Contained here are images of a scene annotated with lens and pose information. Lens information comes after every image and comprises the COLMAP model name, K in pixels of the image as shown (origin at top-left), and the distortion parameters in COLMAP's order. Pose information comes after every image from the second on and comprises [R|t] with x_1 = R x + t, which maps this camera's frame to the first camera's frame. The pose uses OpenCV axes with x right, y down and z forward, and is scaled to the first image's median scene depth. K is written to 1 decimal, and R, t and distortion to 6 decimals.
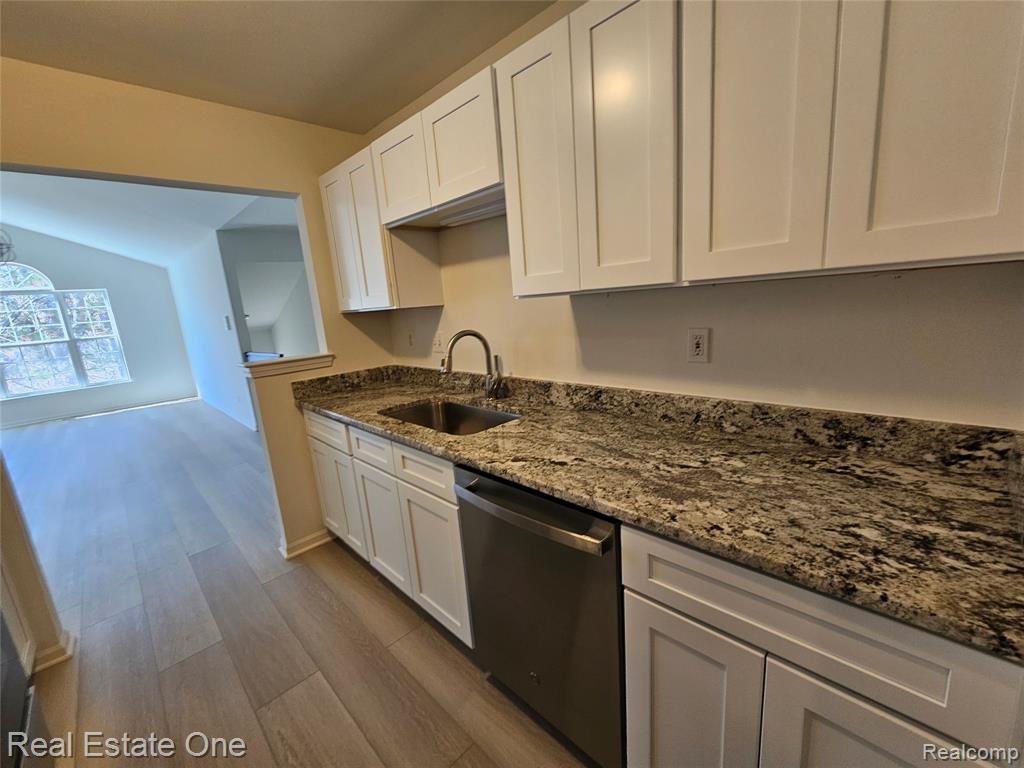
lens RADIAL K [[421.0, 0, 509.6], [0, 421.0, 384.8], [0, 0, 1]] dist [-0.001769, -0.000045]
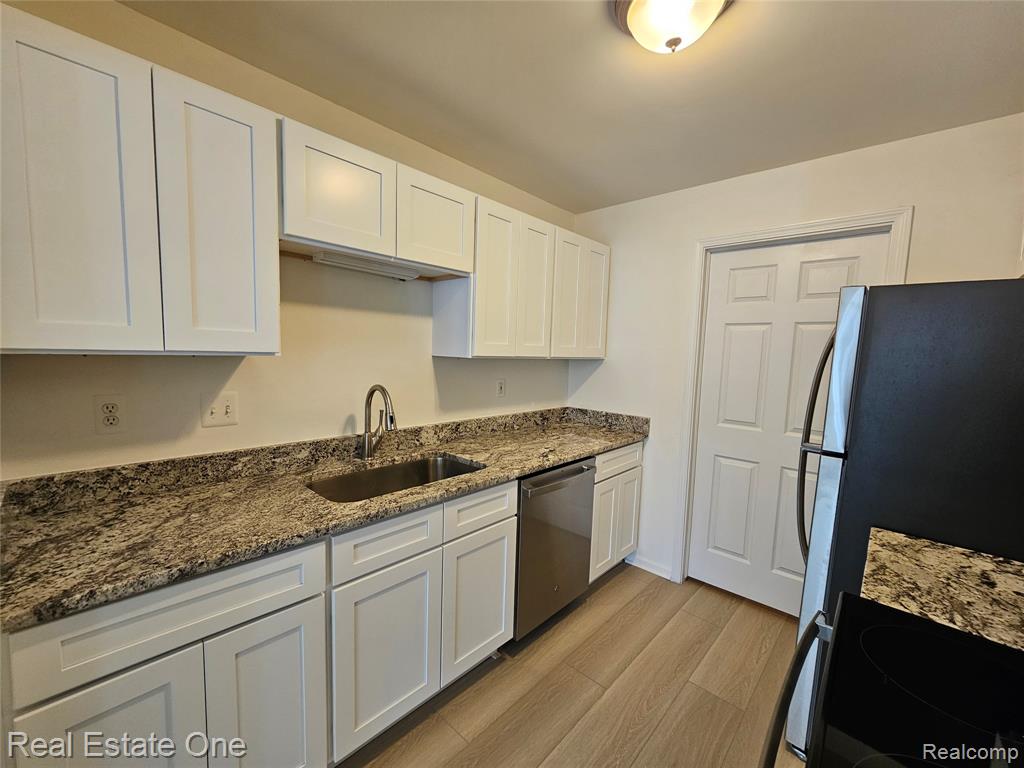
lens RADIAL K [[421.0, 0, 509.8], [0, 421.0, 390.7], [0, 0, 1]] dist [-0.001769, -0.000045]
pose [[-0.040334, -0.023204, 0.998917, -1.515087], [0.169976, 0.984999, 0.029744, -0.137069], [-0.984622, 0.170992, -0.035785, 1.087097]]
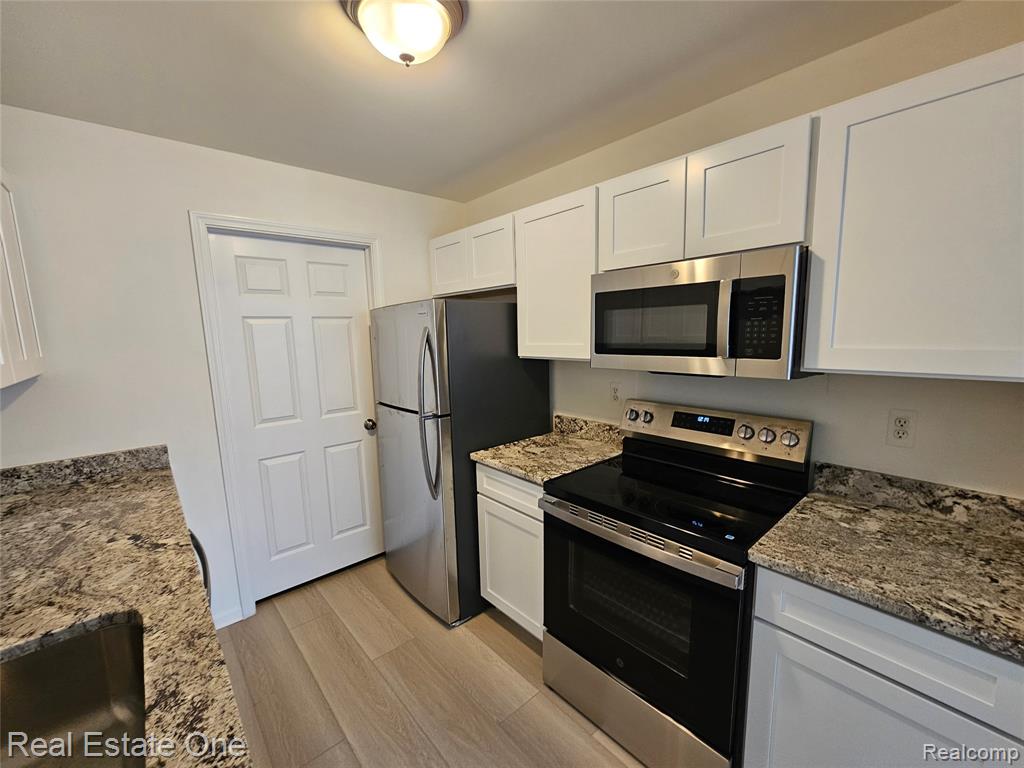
lens RADIAL K [[421.0, 0, 511.4], [0, 421.0, 389.8], [0, 0, 1]] dist [-0.001769, -0.000045]
pose [[-0.993383, 0.089555, 0.071904, -0.850122], [0.108342, 0.938459, 0.327959, -0.372619], [-0.038109, 0.333579, -0.941952, 1.671380]]
